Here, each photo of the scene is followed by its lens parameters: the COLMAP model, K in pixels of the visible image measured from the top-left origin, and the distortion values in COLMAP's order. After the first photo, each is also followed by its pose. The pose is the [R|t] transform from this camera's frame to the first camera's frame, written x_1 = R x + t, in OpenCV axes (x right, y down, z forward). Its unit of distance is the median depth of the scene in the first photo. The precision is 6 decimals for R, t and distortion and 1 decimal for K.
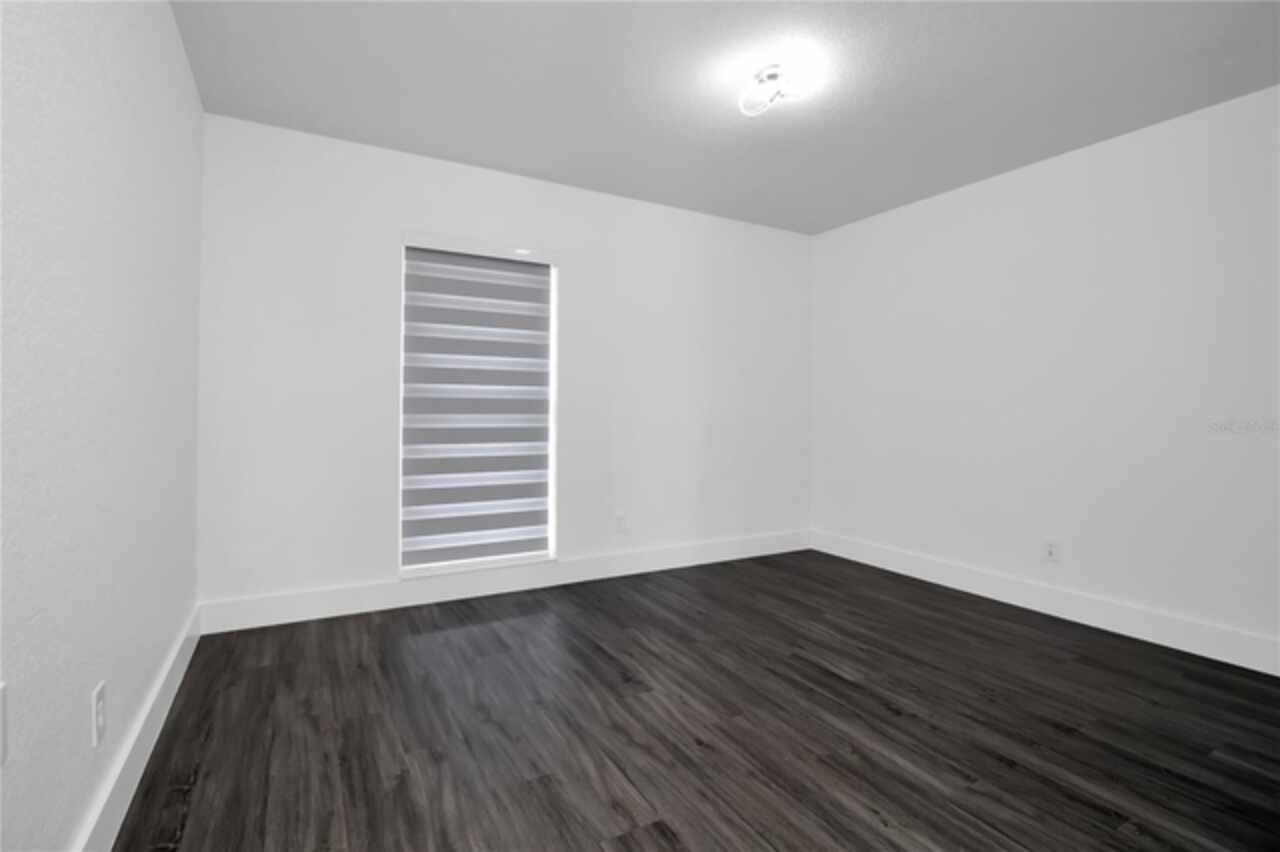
lens RADIAL K [[644.9, 0, 620.6], [0, 644.9, 409.3], [0, 0, 1]] dist [0.000166, -0.015974]
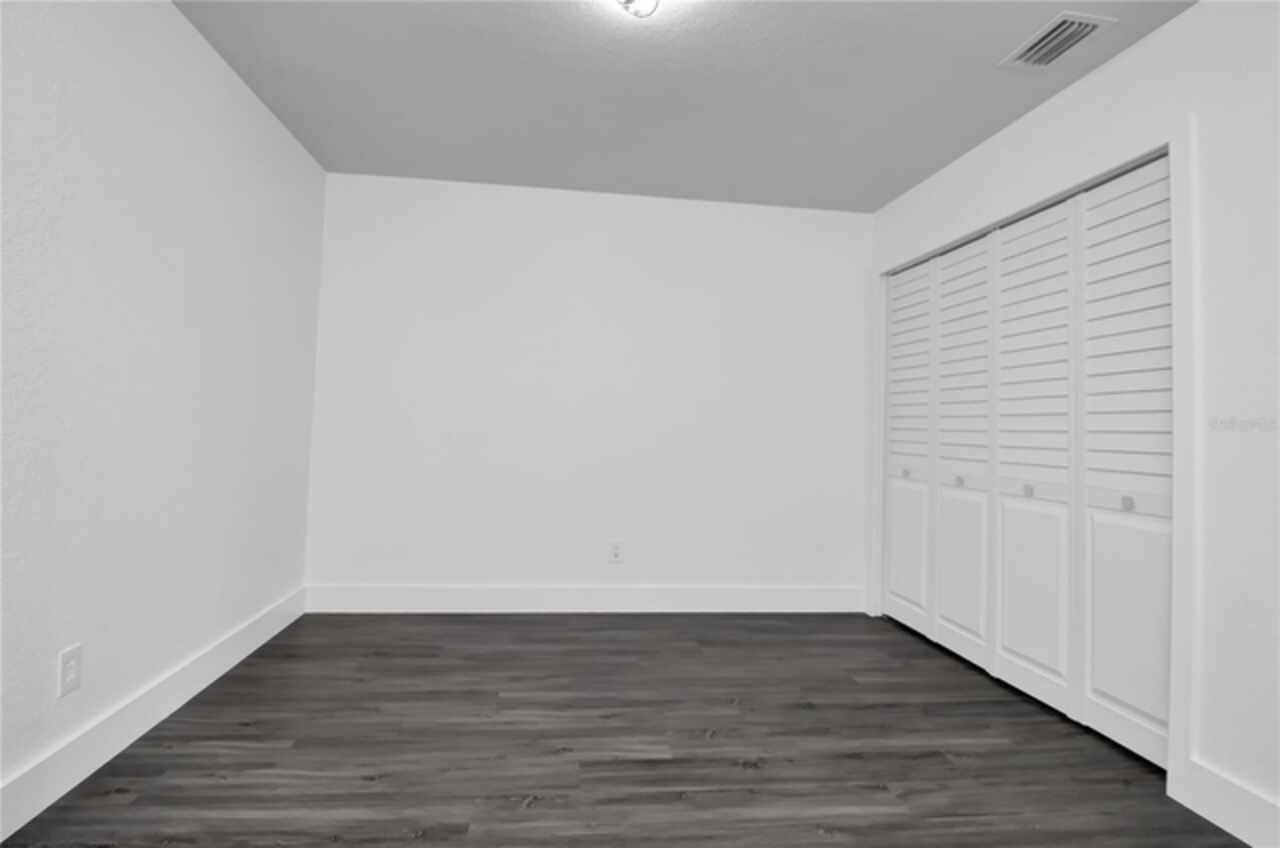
lens RADIAL K [[644.9, 0, 620.6], [0, 644.9, 407.3], [0, 0, 1]] dist [0.000166, -0.015974]
pose [[0.334017, 0.026630, 0.942191, -0.466635], [-0.030237, 0.999389, -0.017528, -0.007035], [-0.942082, -0.022634, 0.334618, 0.837344]]
